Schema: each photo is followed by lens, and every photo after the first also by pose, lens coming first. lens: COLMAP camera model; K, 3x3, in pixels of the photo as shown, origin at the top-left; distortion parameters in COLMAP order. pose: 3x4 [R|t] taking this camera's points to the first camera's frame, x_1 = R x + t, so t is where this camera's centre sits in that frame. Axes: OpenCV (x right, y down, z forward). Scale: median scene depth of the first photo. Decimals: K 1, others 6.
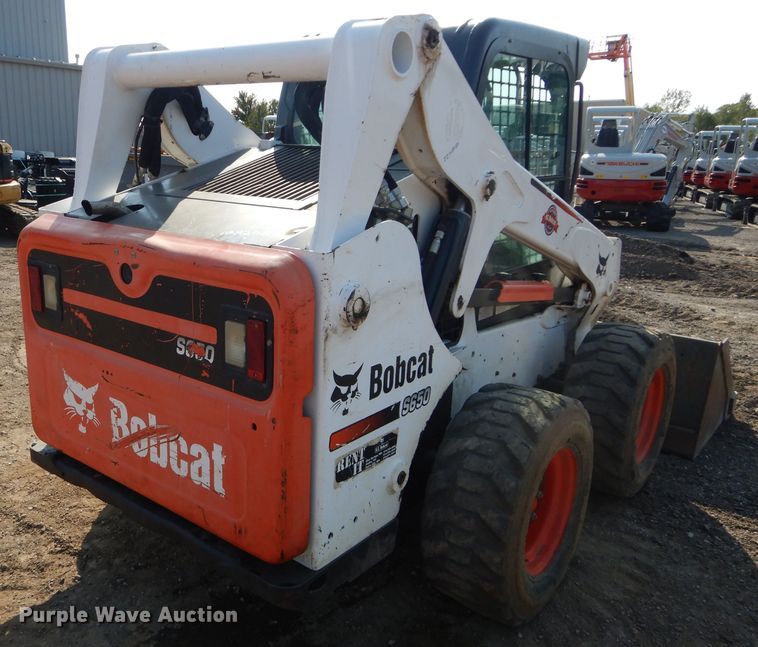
lens RADIAL K [[756.0, 0, 329.0], [0, 756.0, 322.9], [0, 0, 1]] dist [0.014430, -0.007895]
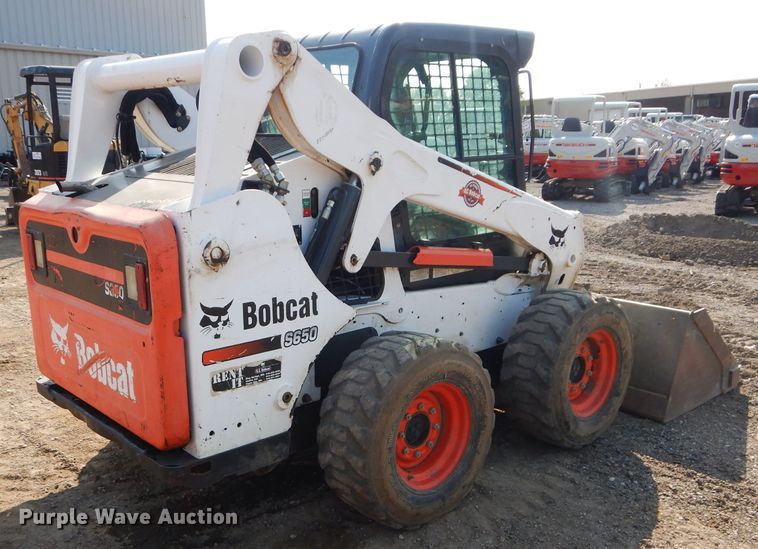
lens RADIAL K [[828.0, 0, 390.9], [0, 828.0, 327.7], [0, 0, 1]] dist [0.019293, -0.021669]
pose [[0.989578, 0.006247, -0.143859, 0.455203], [-0.006744, 0.999973, -0.002970, 0.091226], [0.143836, 0.003910, 0.989594, -0.325721]]
